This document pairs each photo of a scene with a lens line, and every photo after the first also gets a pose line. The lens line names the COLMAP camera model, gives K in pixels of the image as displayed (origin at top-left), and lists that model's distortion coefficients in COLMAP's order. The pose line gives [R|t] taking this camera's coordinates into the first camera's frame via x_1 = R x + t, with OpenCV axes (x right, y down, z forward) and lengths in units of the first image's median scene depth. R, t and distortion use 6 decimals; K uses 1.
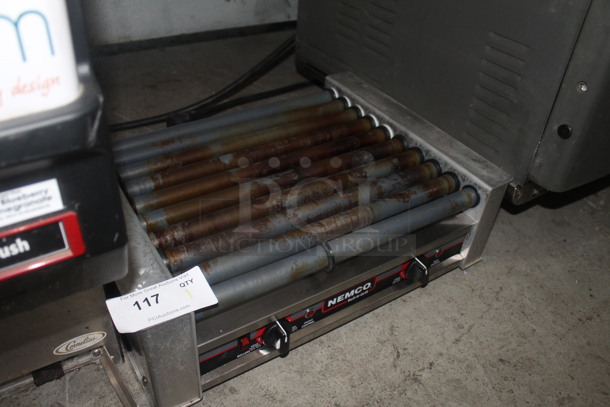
lens RADIAL K [[510.4, 0, 305.0], [0, 510.4, 203.5], [0, 0, 1]] dist [-0.177021, 0.165992]
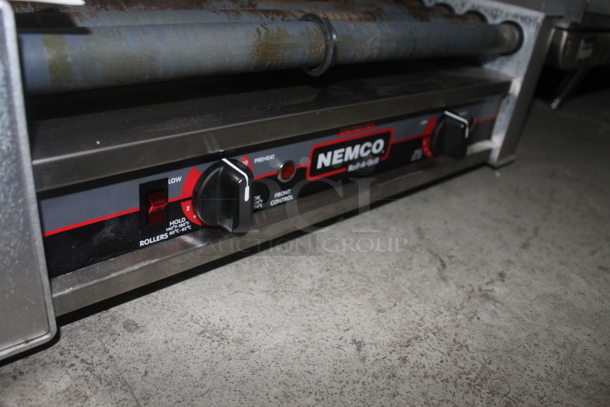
lens RADIAL K [[506.5, 0, 305.0], [0, 506.5, 203.5], [0, 0, 1]] dist [-0.188043, 0.163459]
pose [[0.986873, -0.025115, 0.159531, -0.052066], [0.044842, 0.991604, -0.121288, 0.297781], [-0.155146, 0.126849, 0.979714, 0.474538]]
